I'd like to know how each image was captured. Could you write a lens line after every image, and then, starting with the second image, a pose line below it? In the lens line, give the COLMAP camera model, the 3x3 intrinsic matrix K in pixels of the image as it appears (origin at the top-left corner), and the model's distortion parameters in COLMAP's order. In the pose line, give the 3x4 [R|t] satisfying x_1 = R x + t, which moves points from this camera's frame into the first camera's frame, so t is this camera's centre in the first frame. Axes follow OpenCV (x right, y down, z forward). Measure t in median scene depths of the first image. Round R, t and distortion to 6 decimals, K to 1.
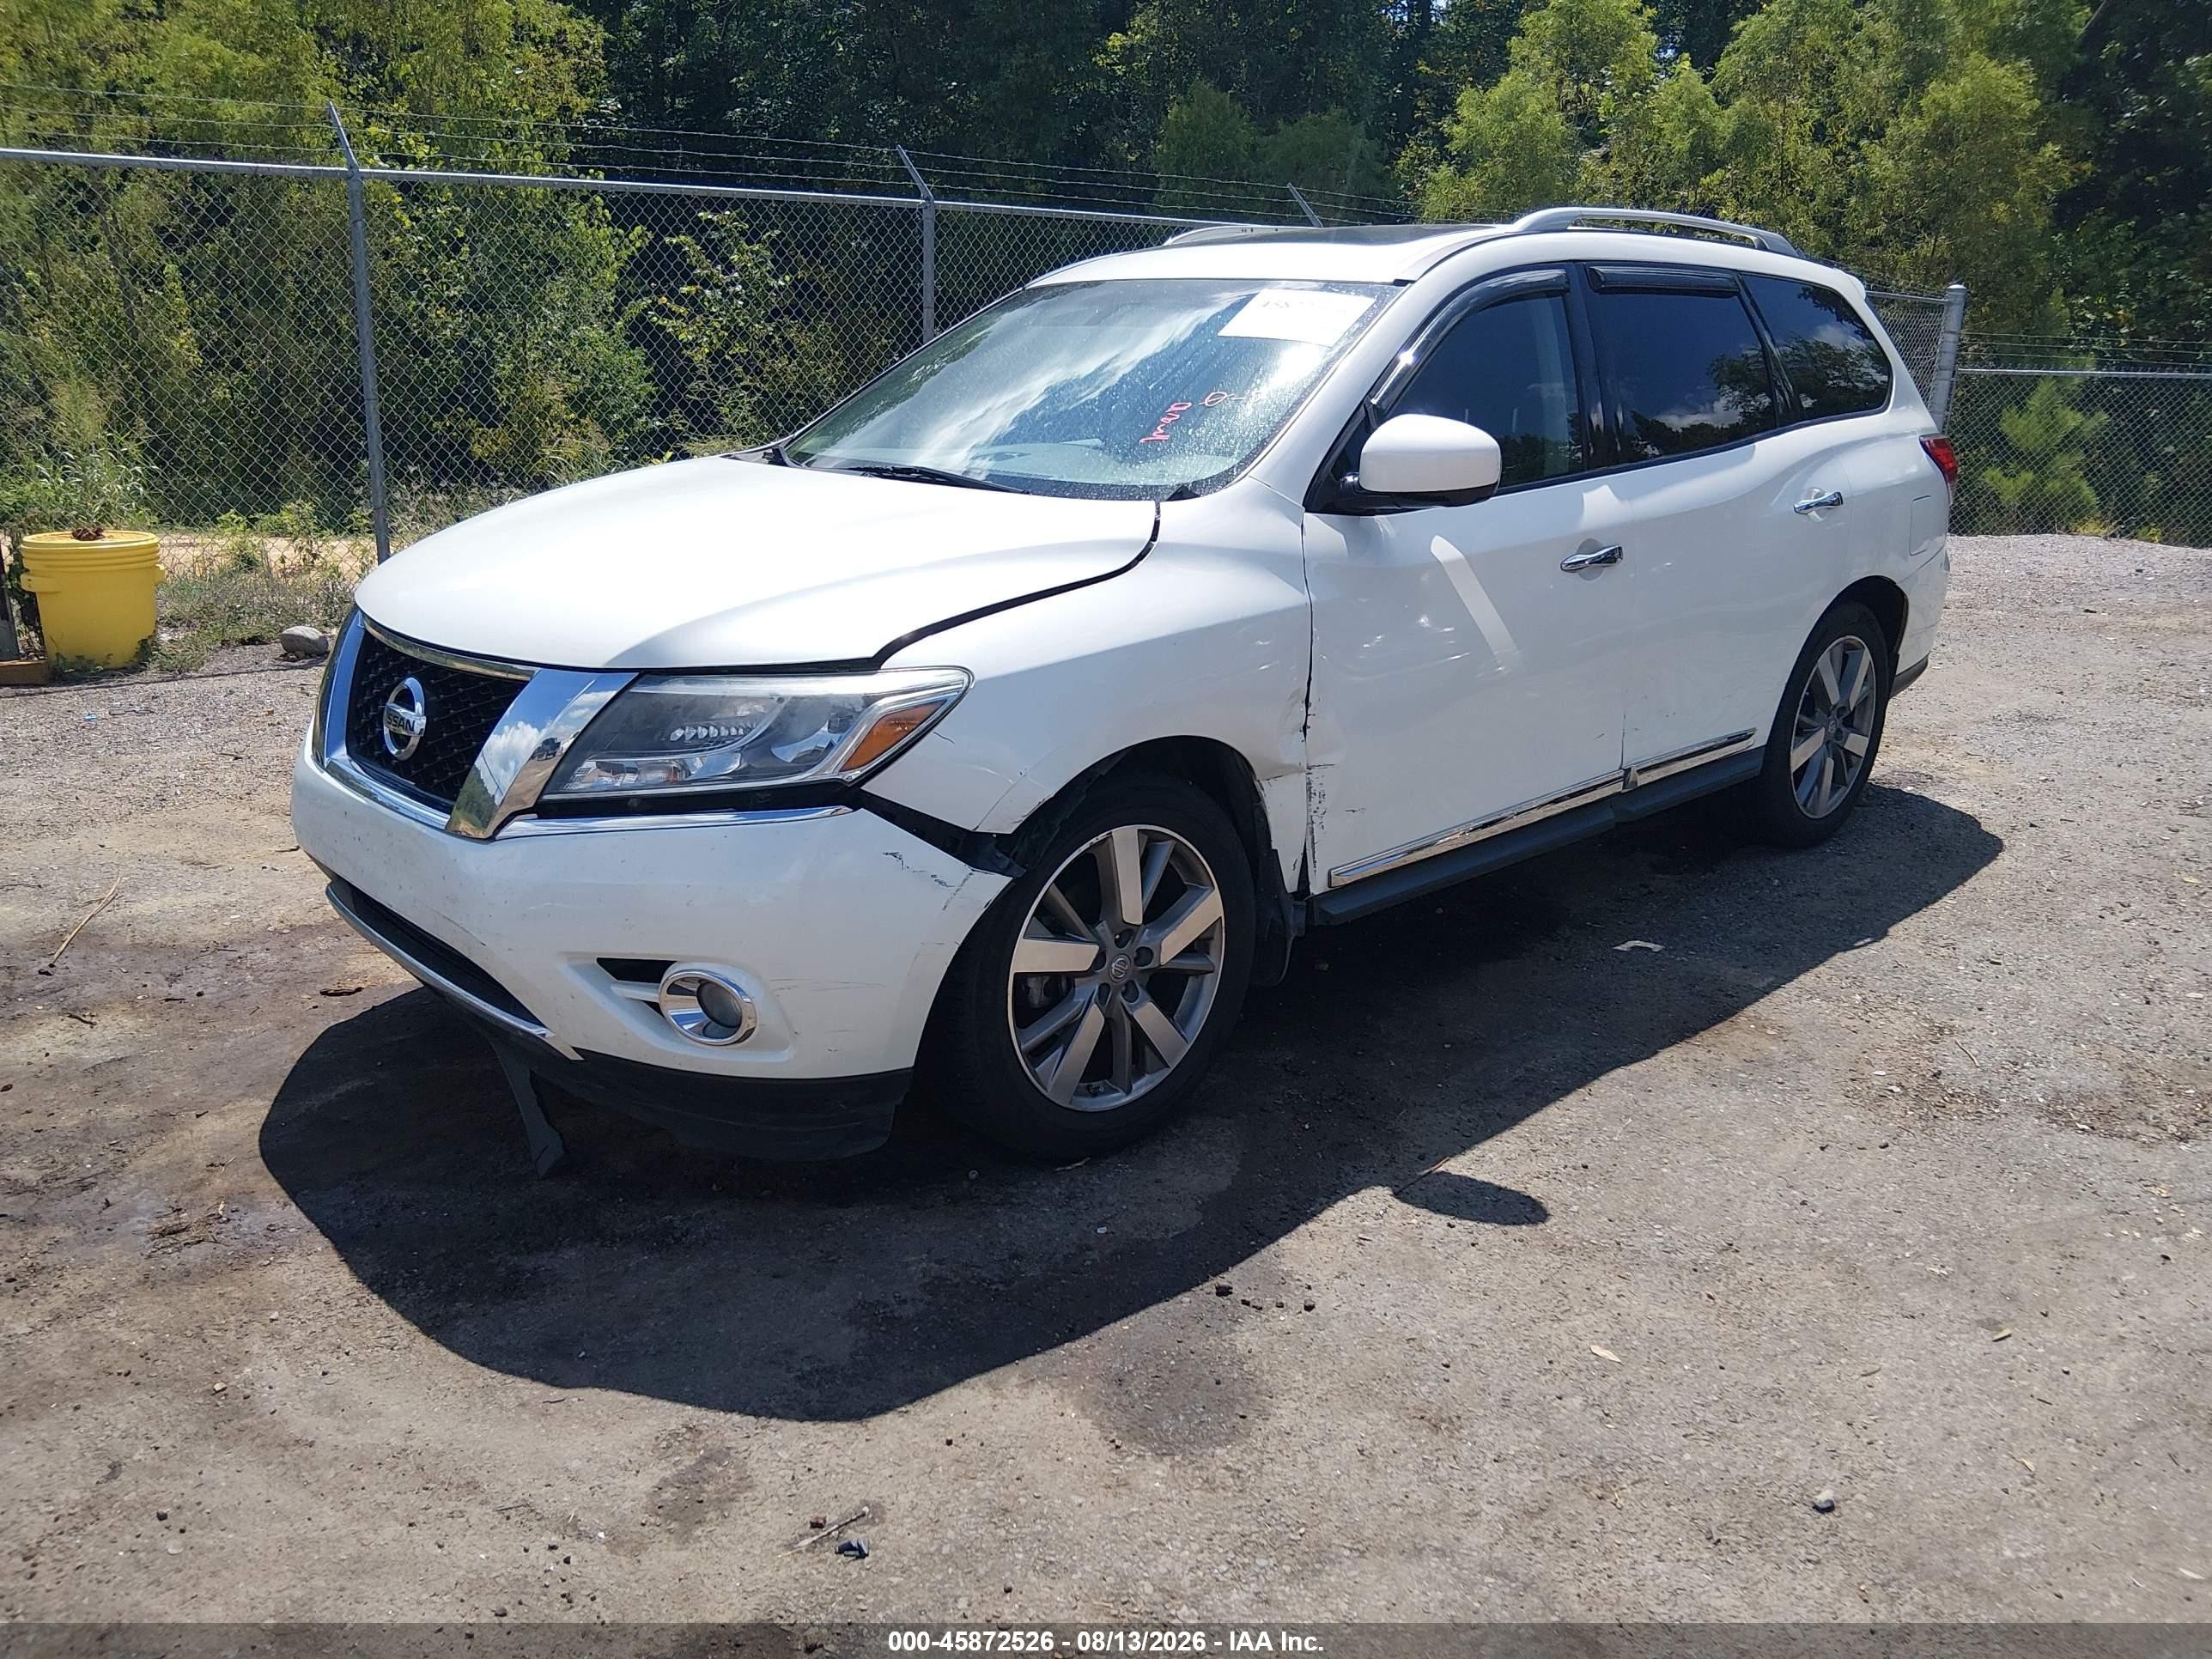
lens RADIAL K [[1909.2, 0, 1246.2], [0, 1909.2, 833.0], [0, 0, 1]] dist [0.004270, -0.006130]
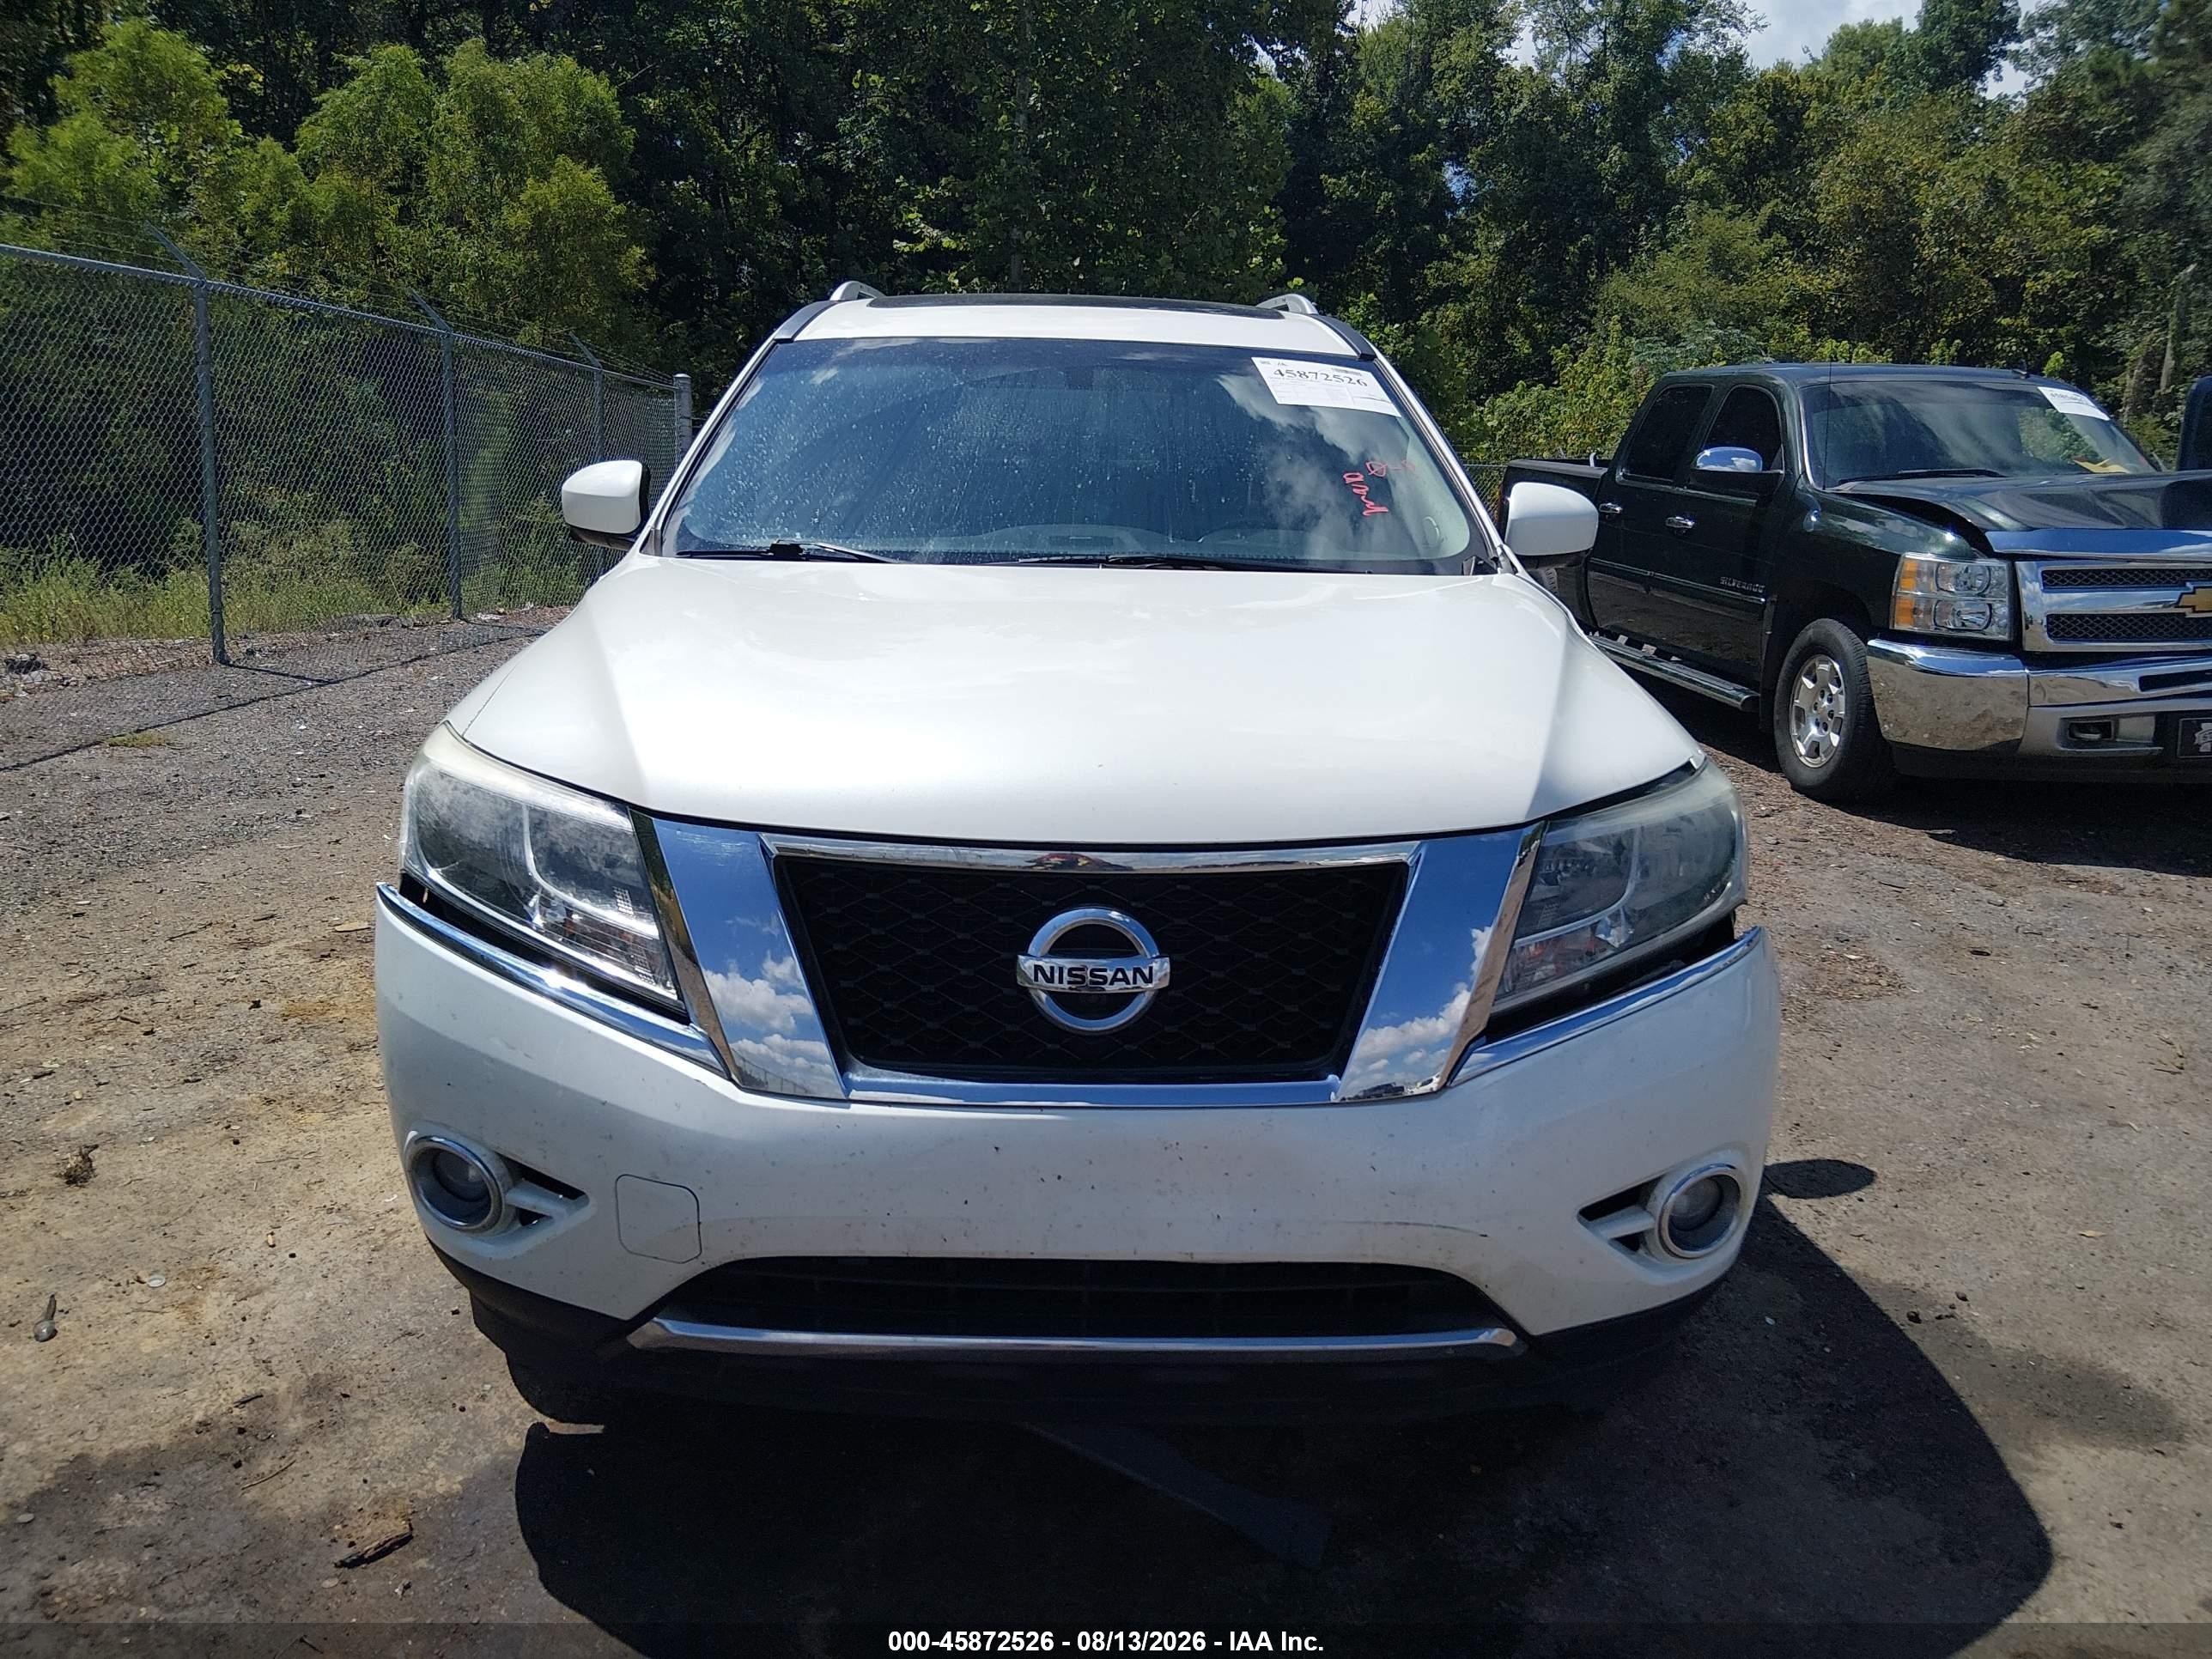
lens RADIAL K [[1813.5, 0, 1076.4], [0, 1813.5, 821.0], [0, 0, 1]] dist [0.031623, -0.068454]
pose [[0.630729, -0.160285, 0.759269, -0.260771], [0.192186, 0.980219, 0.047278, -0.040614], [-0.751828, 0.116101, 0.649057, 0.175652]]
